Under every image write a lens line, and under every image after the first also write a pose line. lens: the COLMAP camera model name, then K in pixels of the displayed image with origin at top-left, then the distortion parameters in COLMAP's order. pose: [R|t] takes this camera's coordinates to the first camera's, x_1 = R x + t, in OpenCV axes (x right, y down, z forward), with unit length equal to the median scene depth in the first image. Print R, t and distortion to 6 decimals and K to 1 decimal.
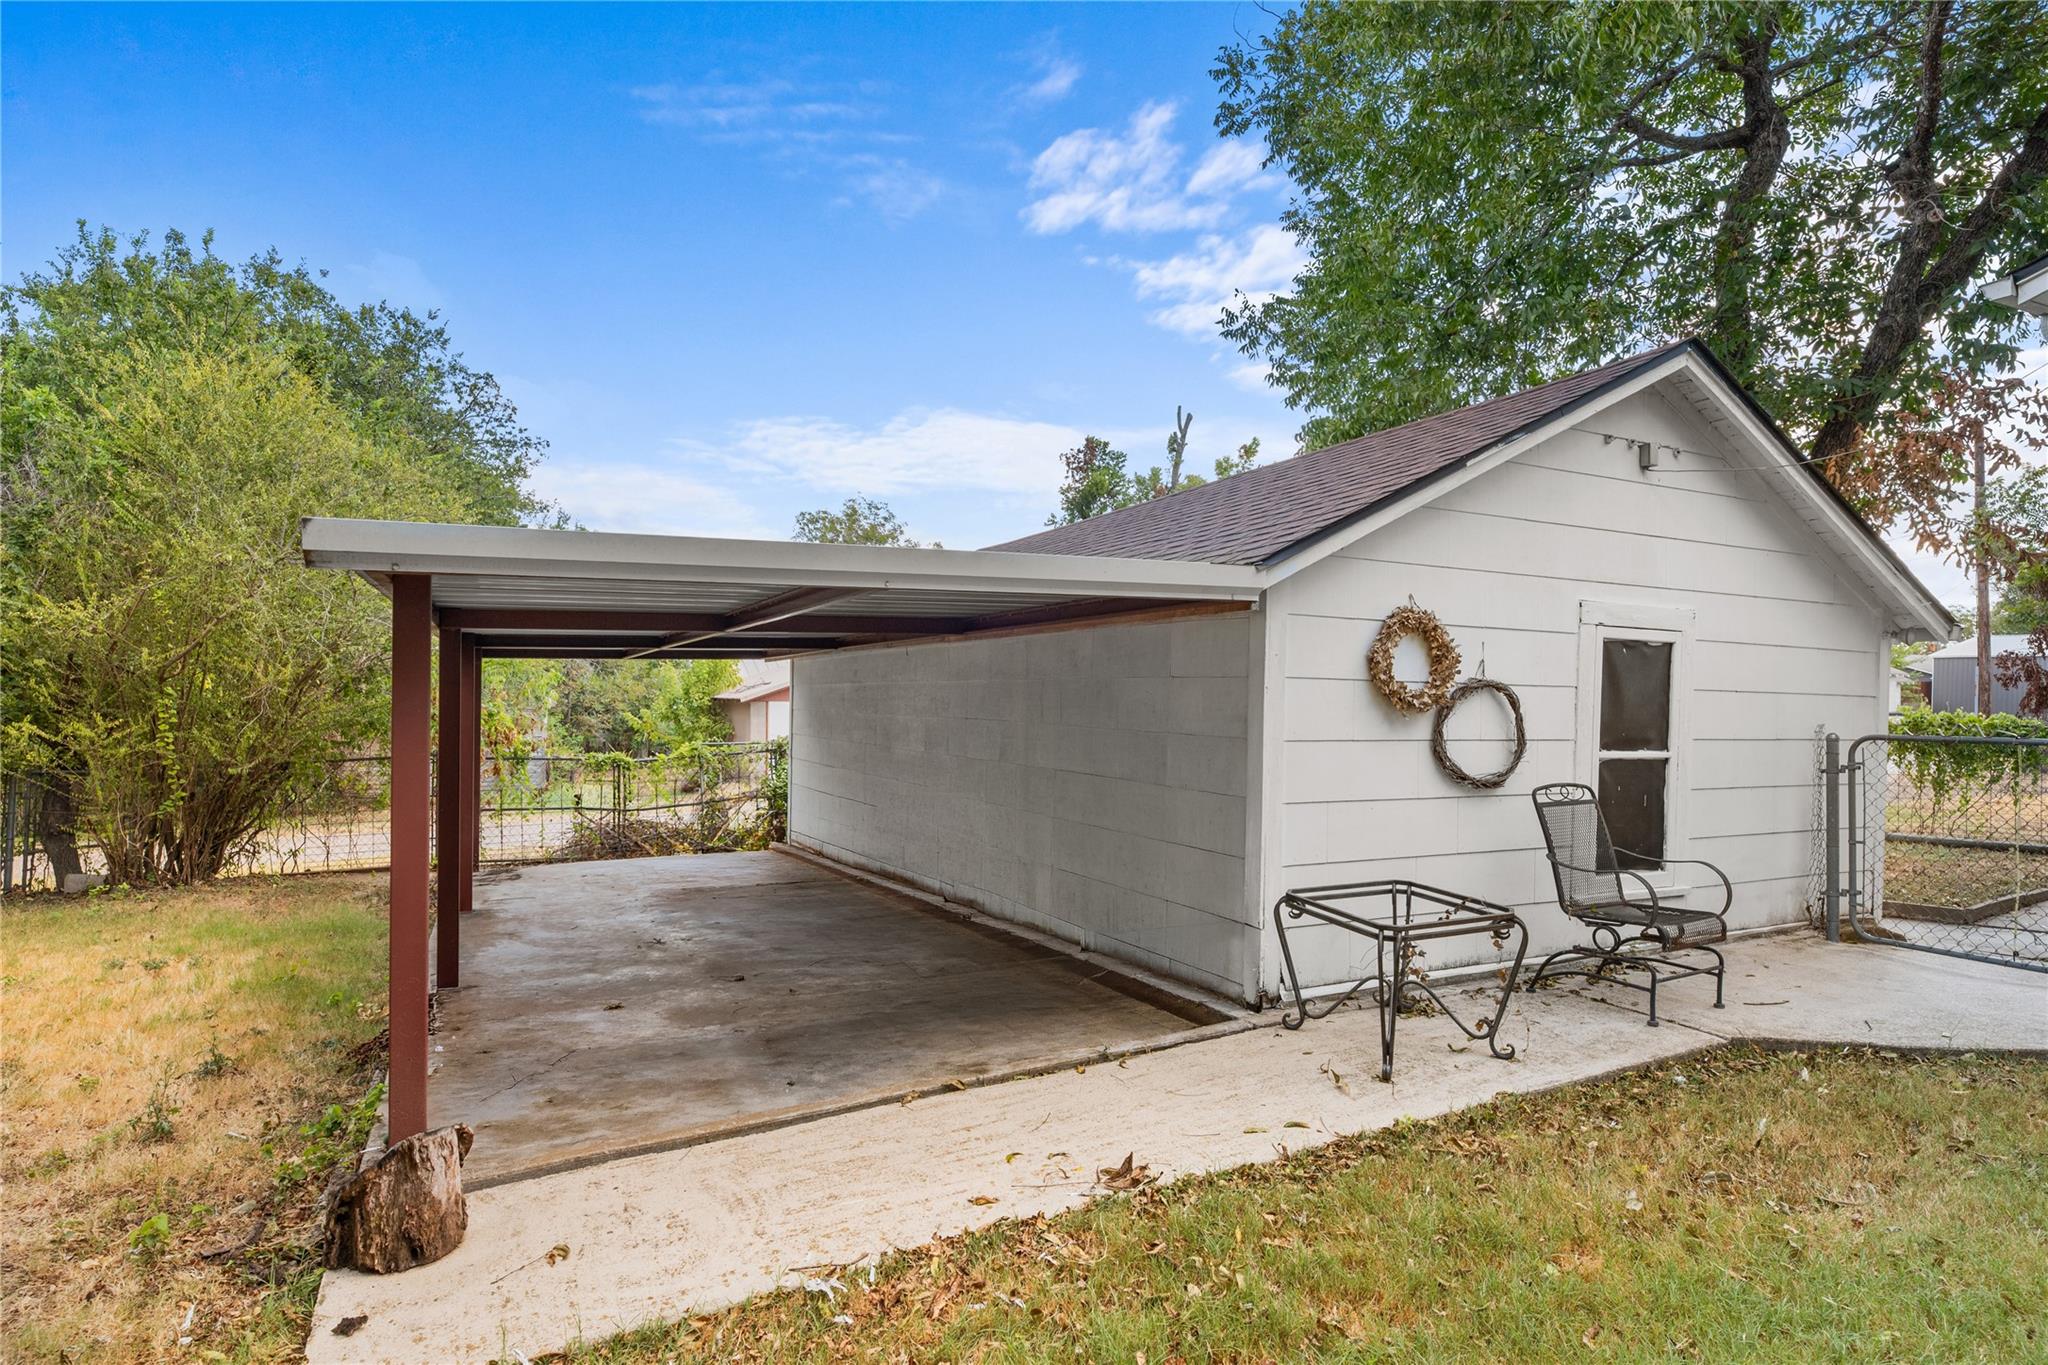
lens RADIAL K [[1075.0, 0, 1033.6], [0, 1075.0, 699.7], [0, 0, 1]] dist [0.000781, 0.000128]
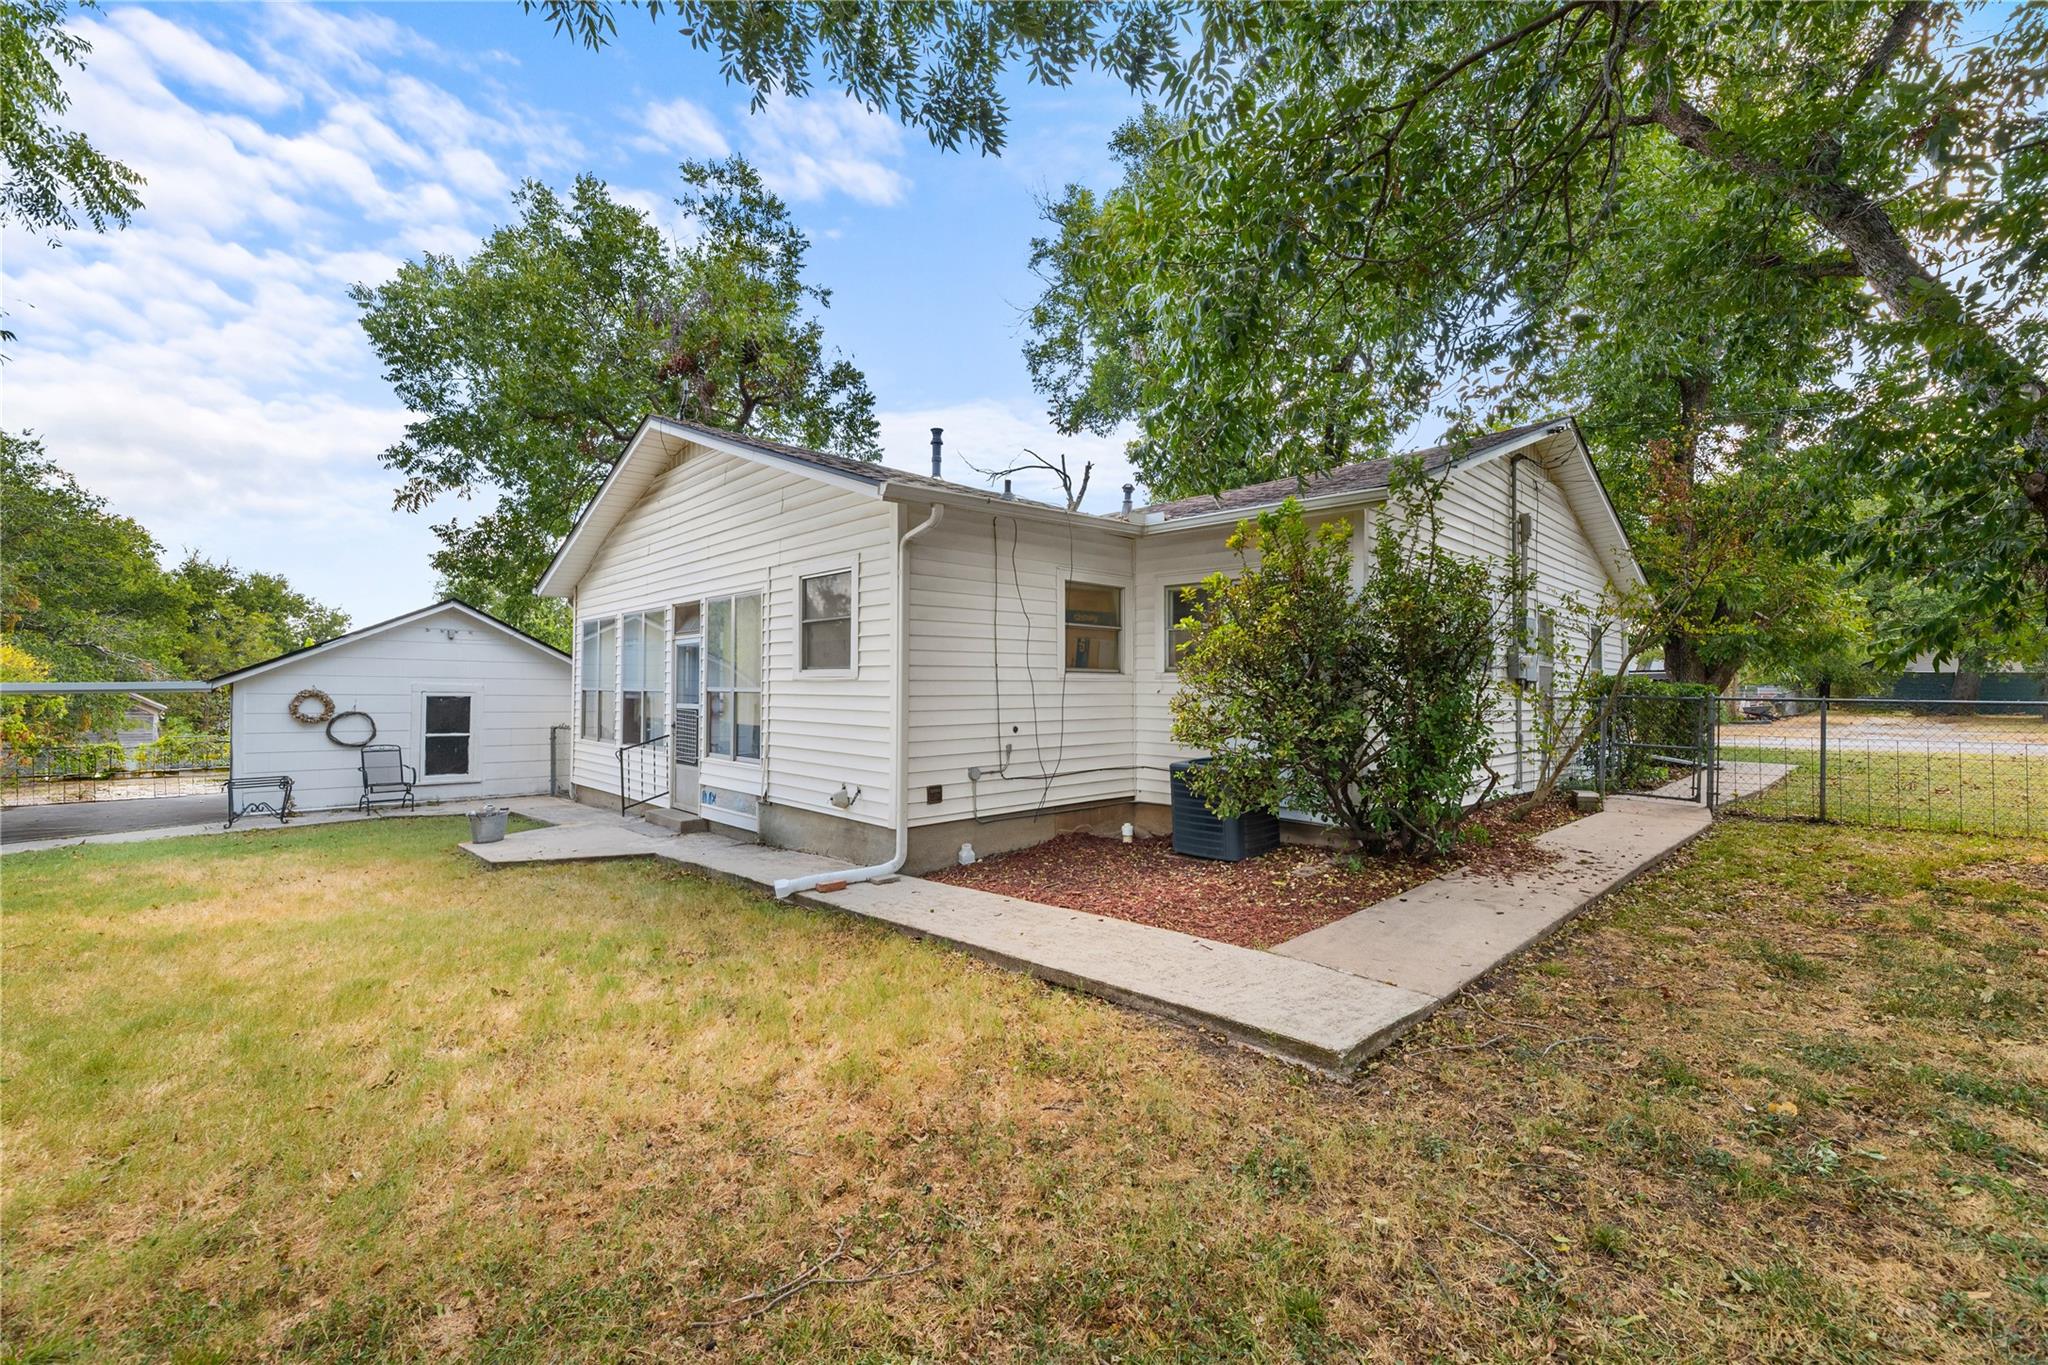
lens RADIAL K [[826.3, 0, 1023.3], [0, 826.3, 689.4], [0, 0, 1]] dist [-0.003803, -0.000105]
pose [[0.950397, -0.006542, 0.310970, 1.545746], [0.007177, 0.999974, -0.000897, -0.069327], [-0.310956, 0.003085, 0.950419, -1.893481]]
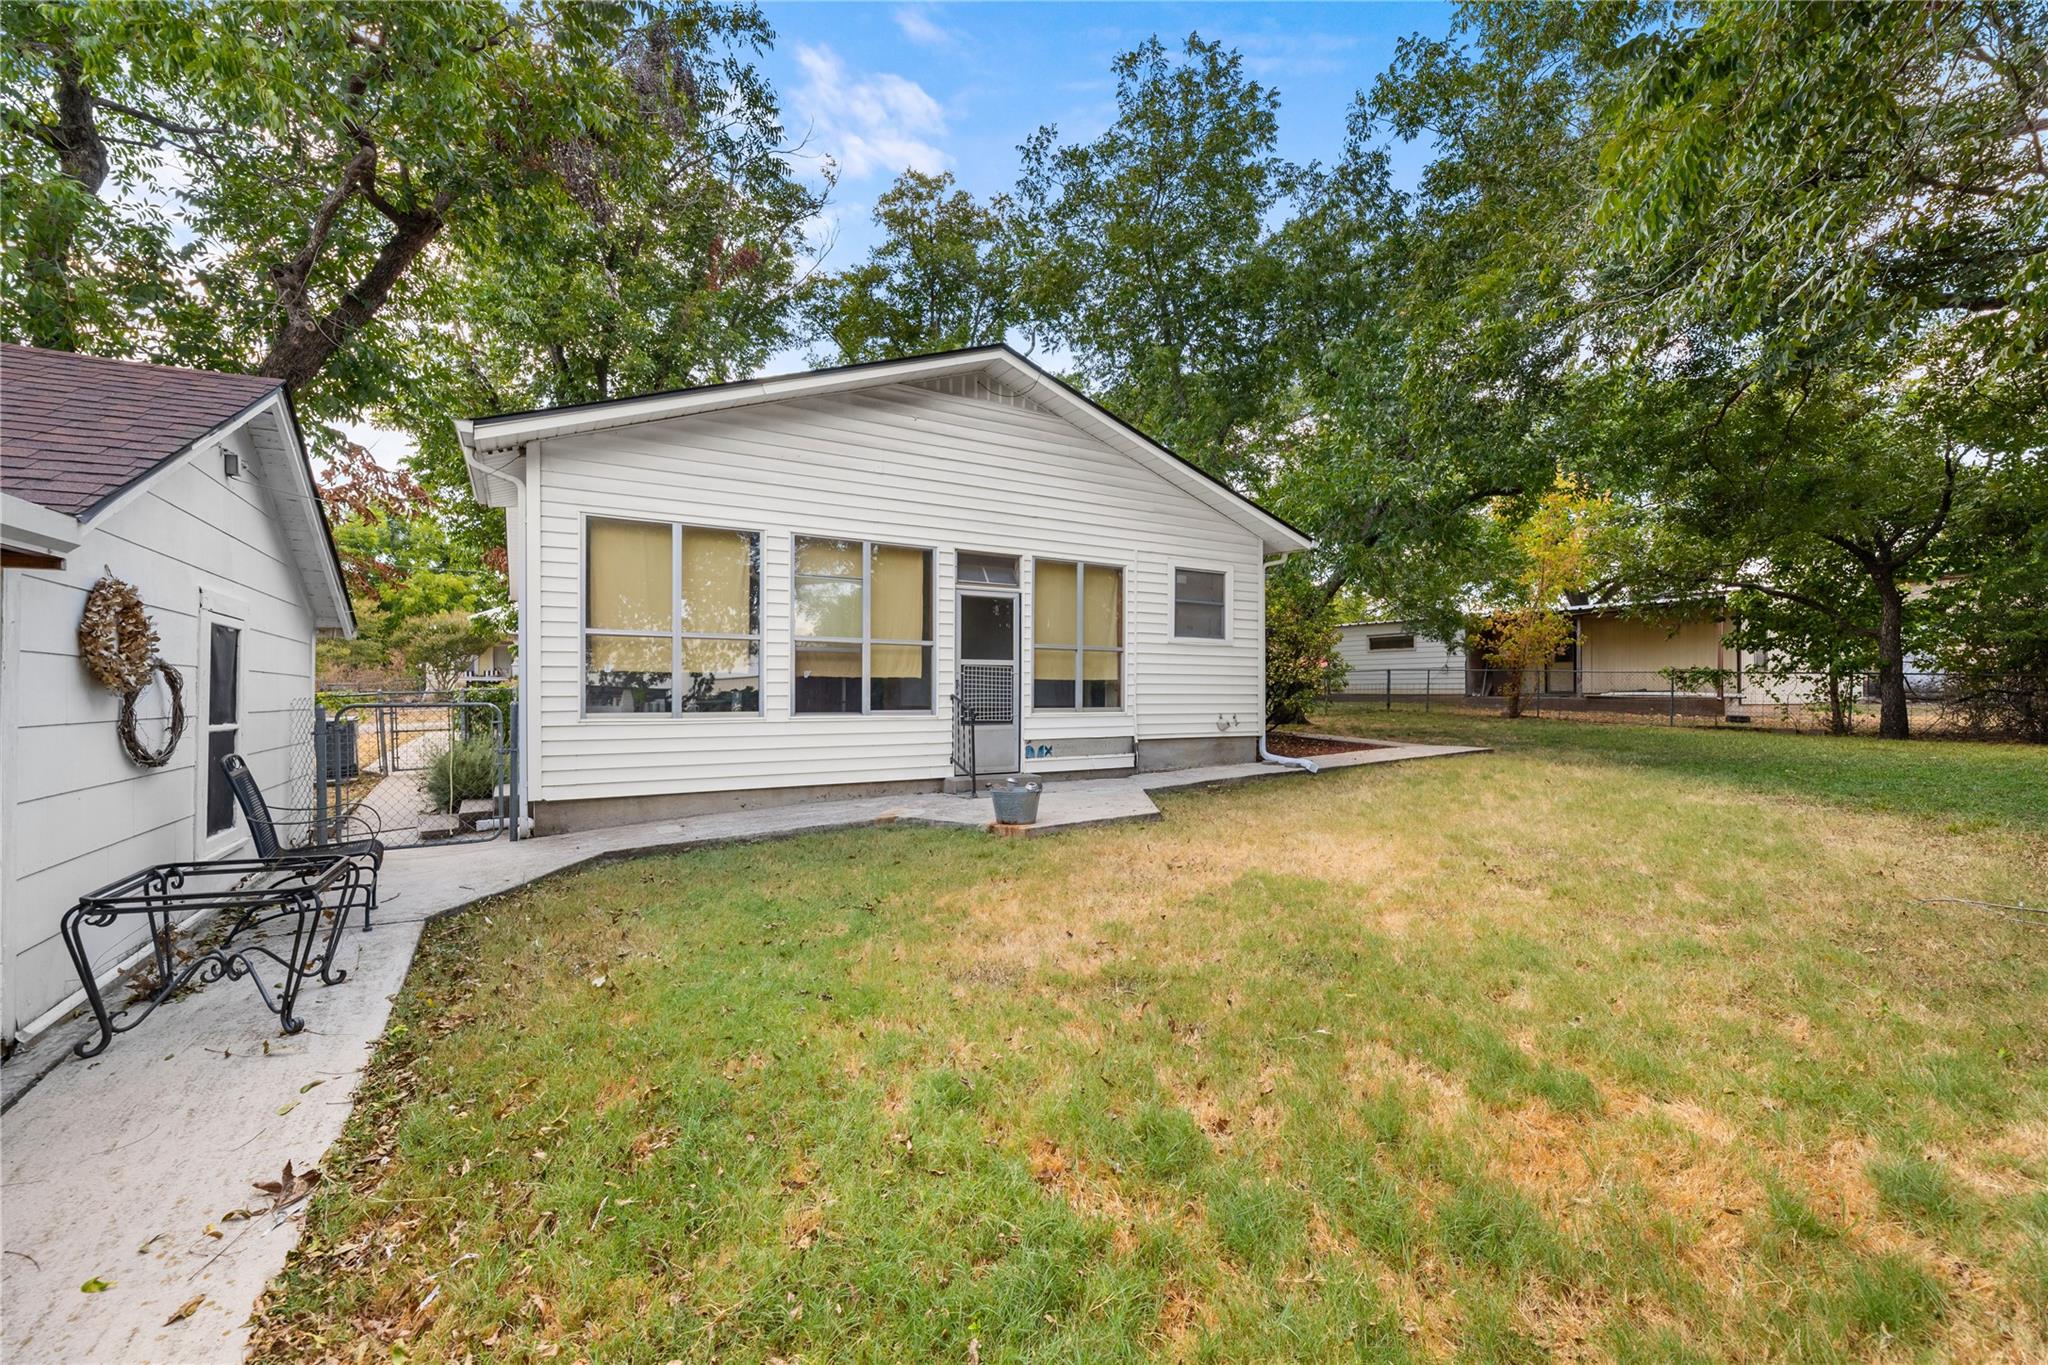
lens RADIAL K [[826.3, 0, 1026.6], [0, 826.3, 685.9], [0, 0, 1]] dist [-0.003803, -0.000105]
pose [[-0.085137, -0.006324, 0.996349, -0.419881], [0.000577, 0.999979, 0.006396, 0.003079], [-0.996369, 0.001119, -0.085132, 0.263758]]
